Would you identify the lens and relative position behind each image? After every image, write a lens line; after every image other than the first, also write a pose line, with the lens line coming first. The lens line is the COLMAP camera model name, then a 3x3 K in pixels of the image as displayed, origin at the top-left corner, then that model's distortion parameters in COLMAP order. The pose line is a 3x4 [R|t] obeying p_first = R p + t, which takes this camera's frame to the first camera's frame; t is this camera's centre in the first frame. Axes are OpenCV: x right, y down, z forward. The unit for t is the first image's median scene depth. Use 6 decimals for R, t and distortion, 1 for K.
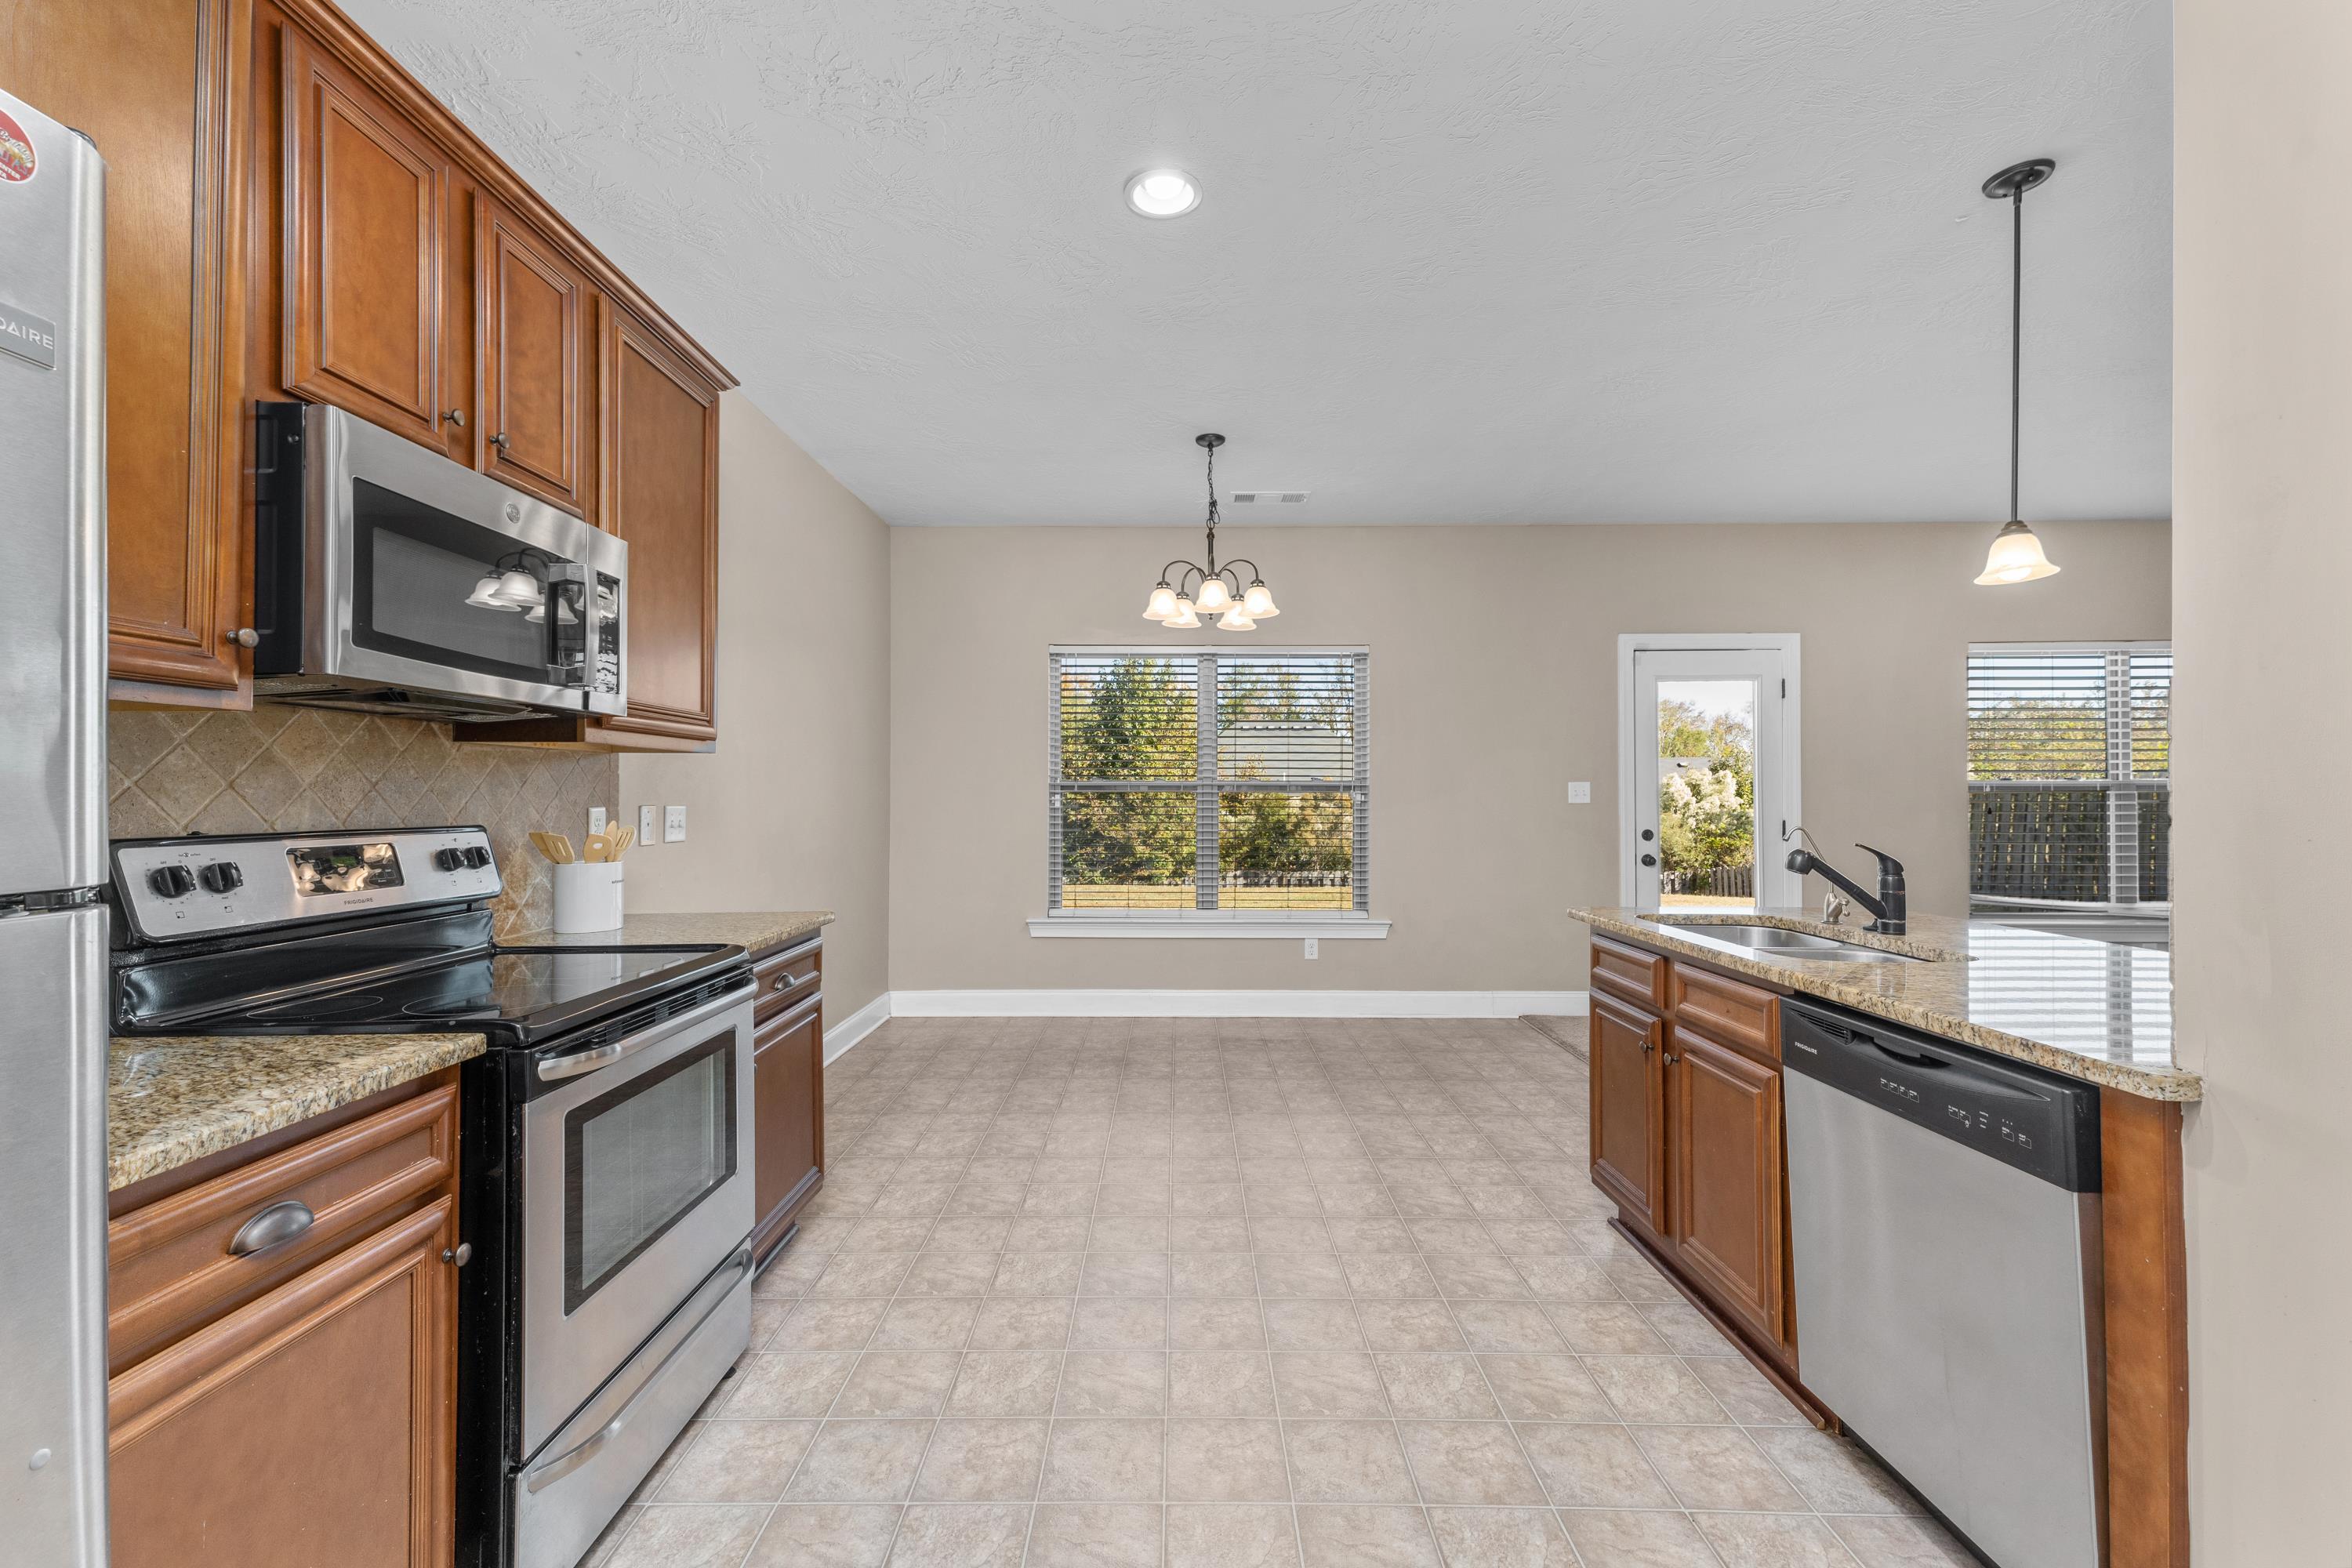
lens RADIAL K [[965.3, 0, 1166.5], [0, 965.3, 782.9], [0, 0, 1]] dist [0.027485, -0.001193]
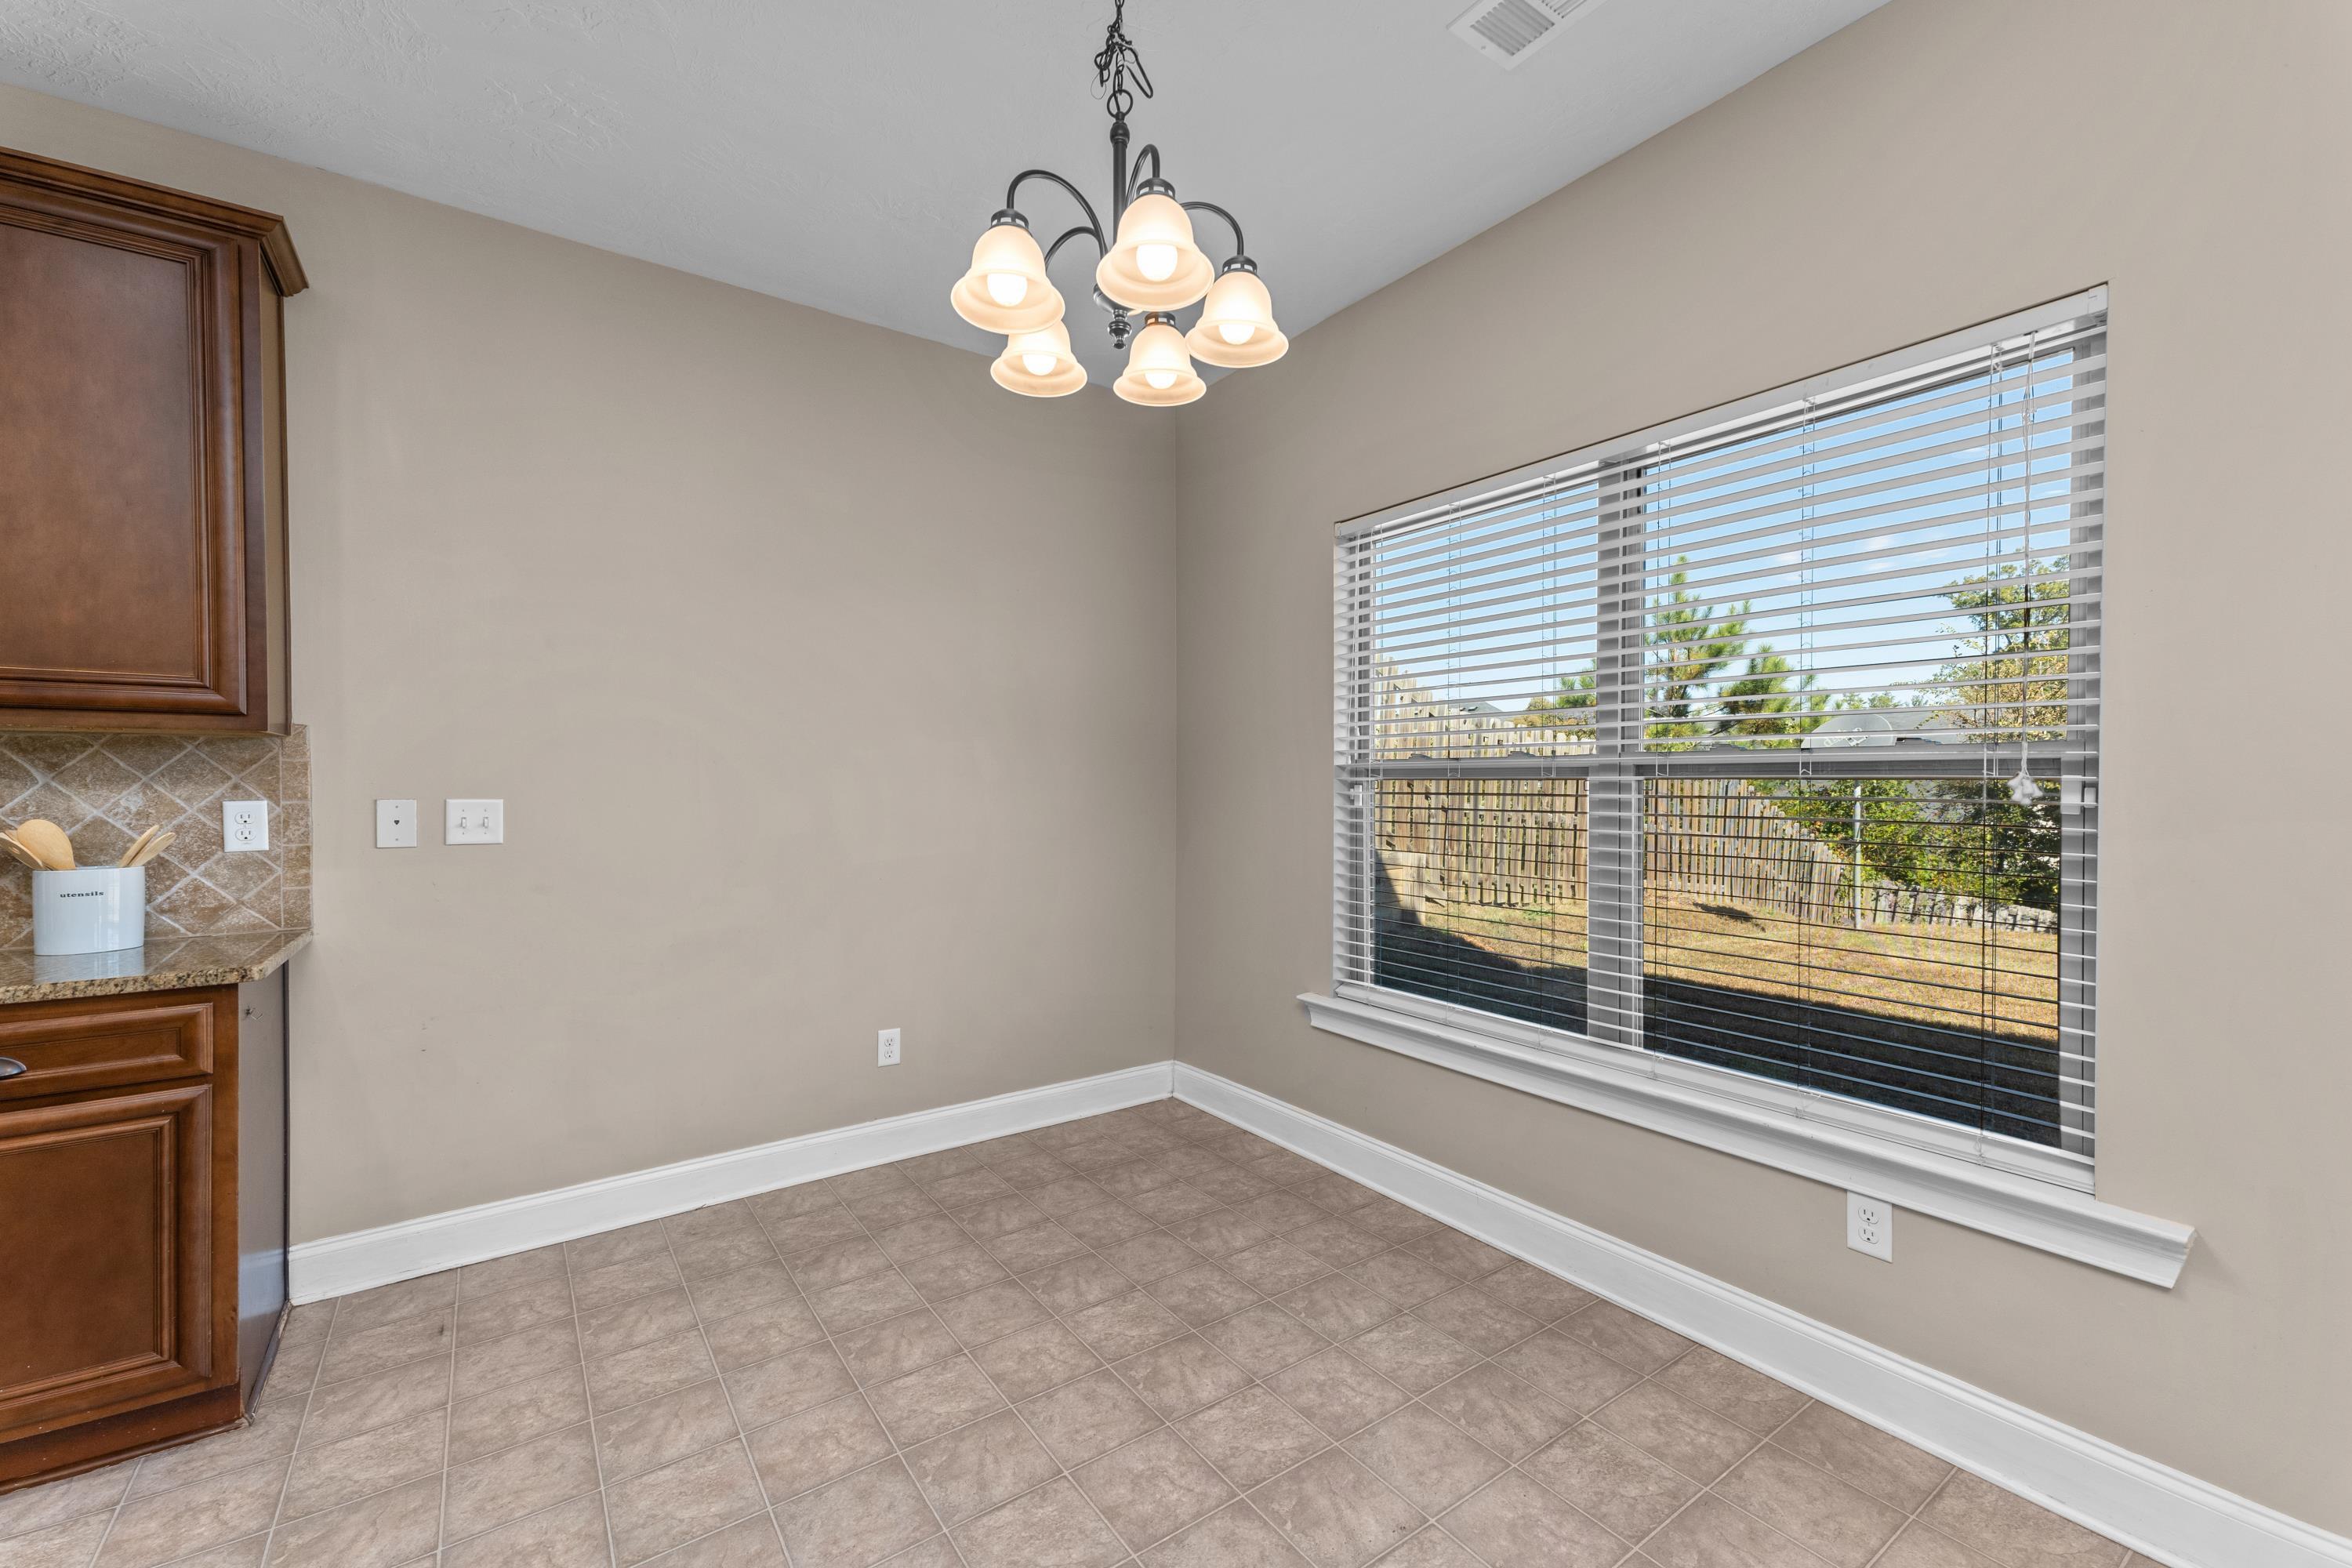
lens RADIAL K [[965.3, 0, 1198.0], [0, 965.3, 788.7], [0, 0, 1]] dist [0.027485, -0.001193]
pose [[0.574995, 0.001094, -0.818156, 0.399240], [0.011619, 0.999887, 0.009503, 0.010693], [0.818074, -0.014970, 0.574918, 0.799152]]
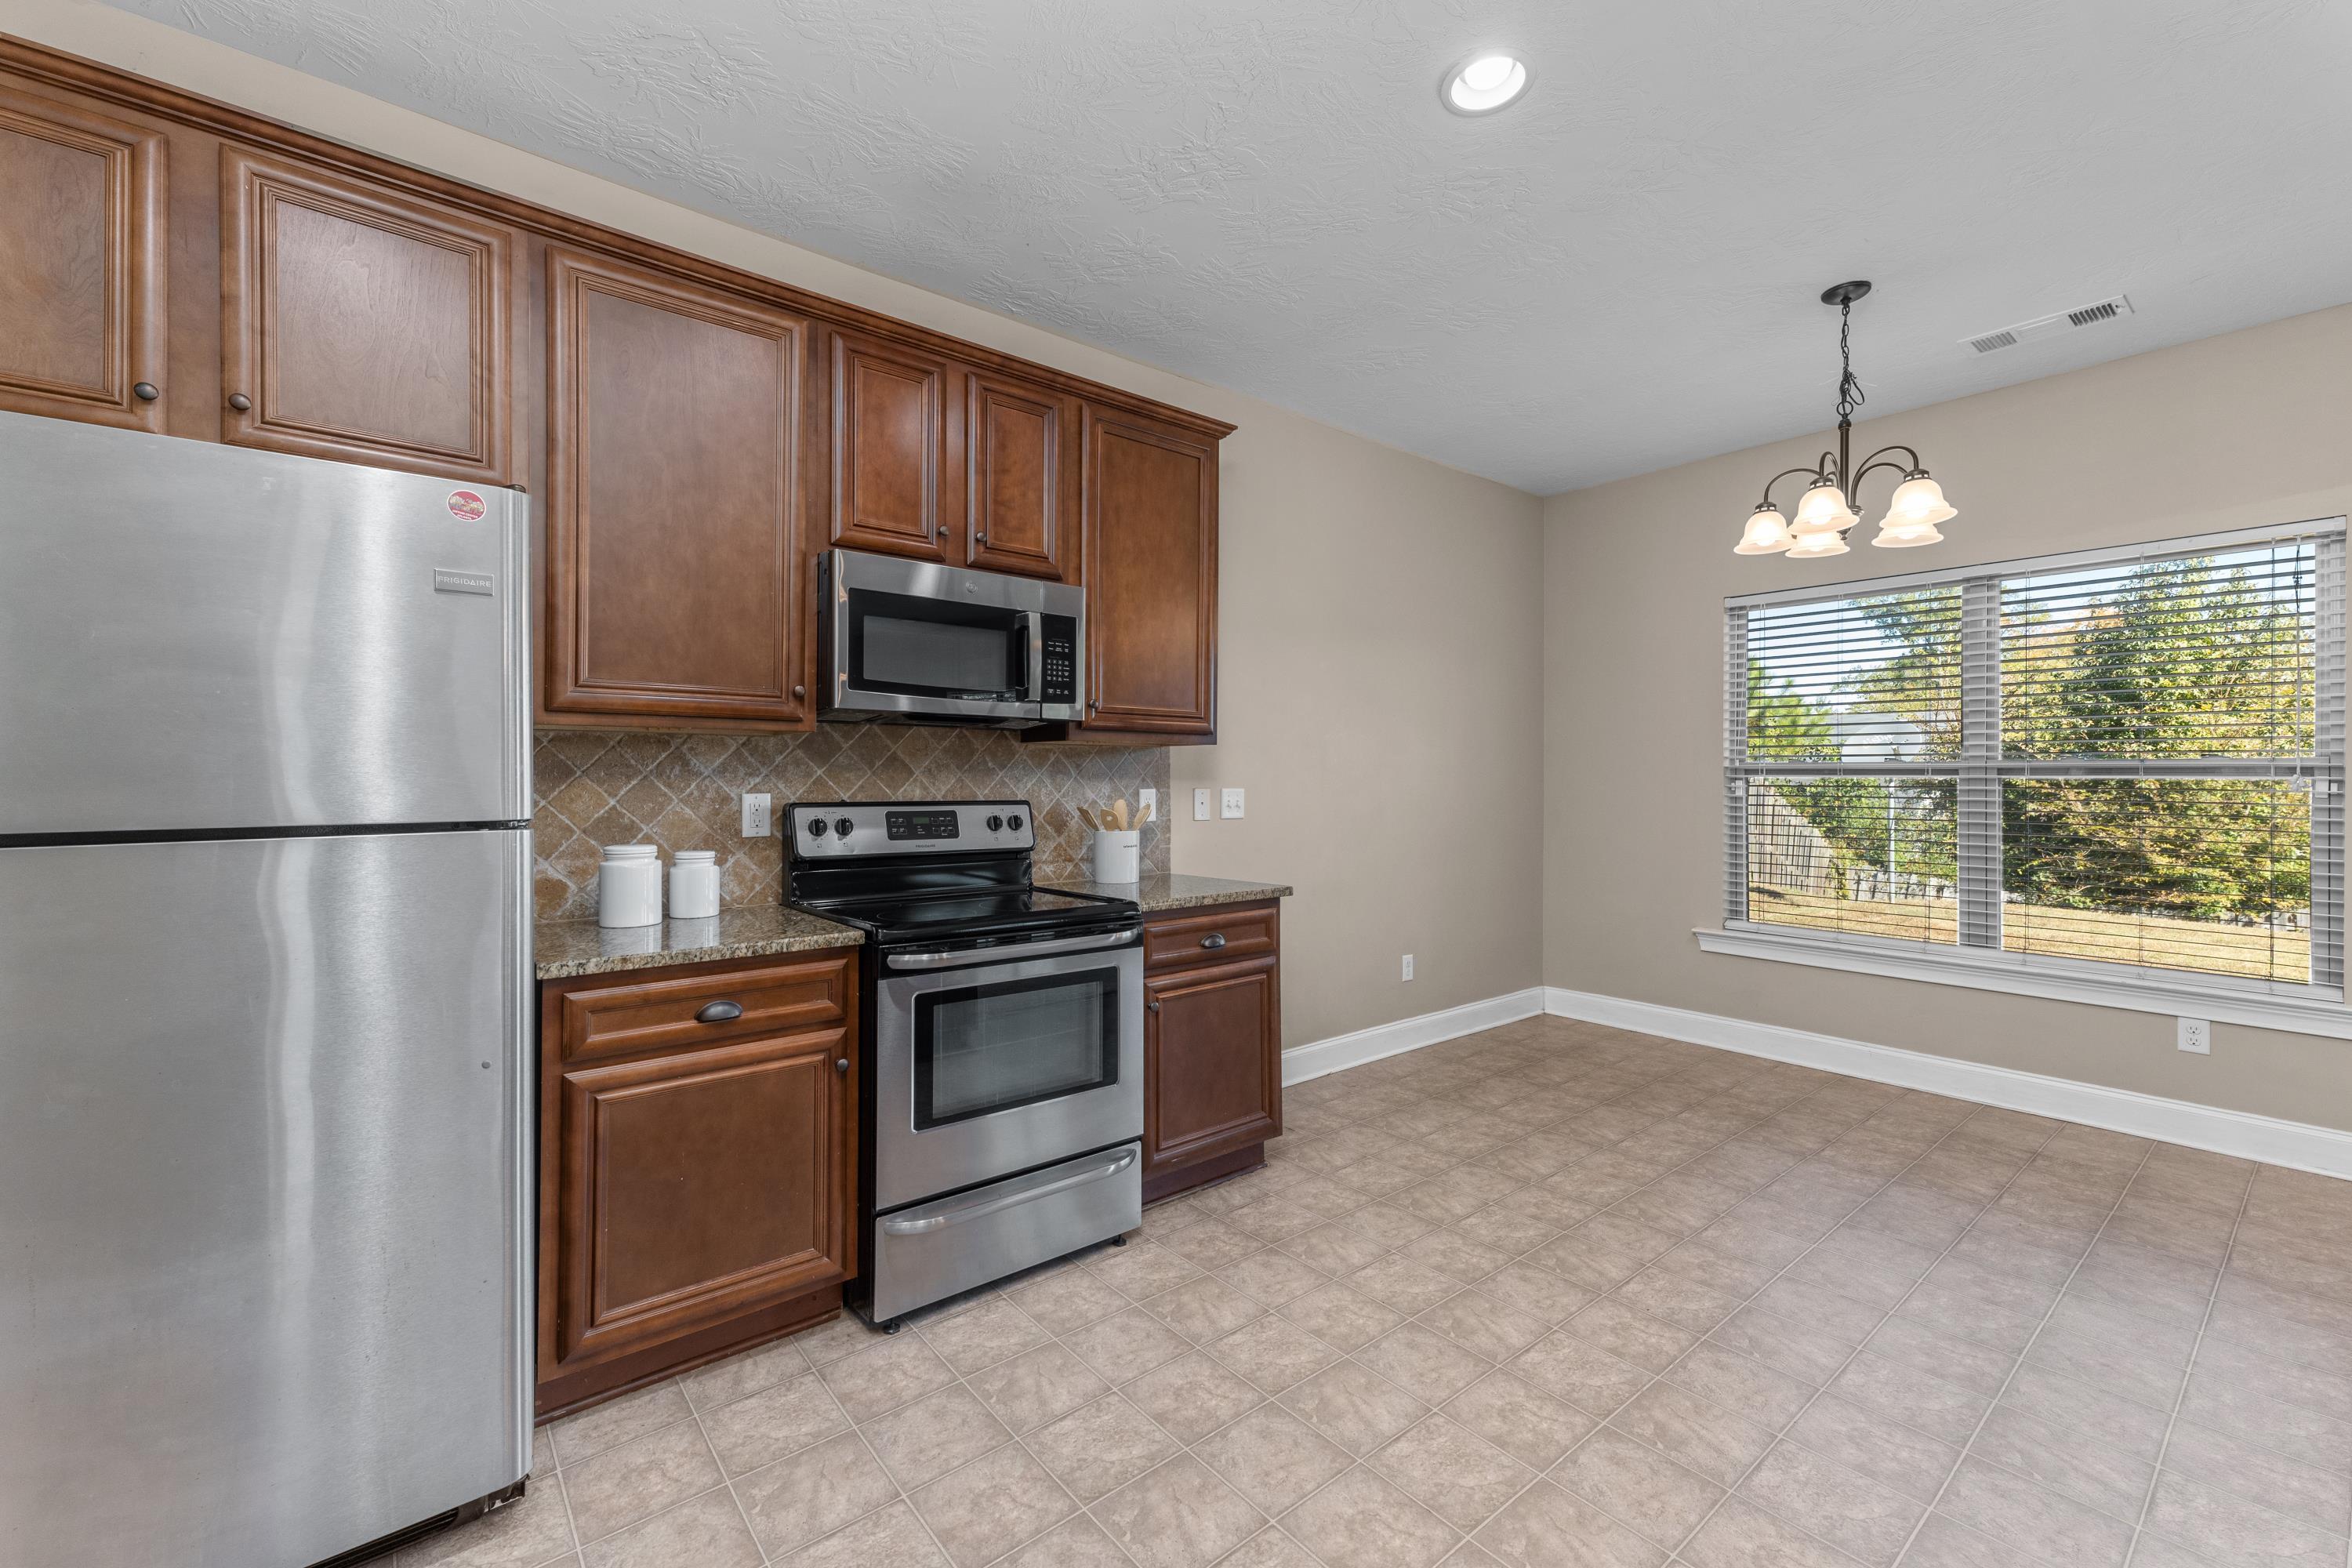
lens RADIAL K [[975.4, 0, 1186.3], [0, 975.4, 776.8], [0, 0, 1]] dist [0.009609, 0.001575]
pose [[0.629714, -0.000236, -0.776827, 0.310432], [0.006998, 0.999961, 0.005368, 0.001204], [0.776795, -0.008816, 0.629691, 0.153410]]
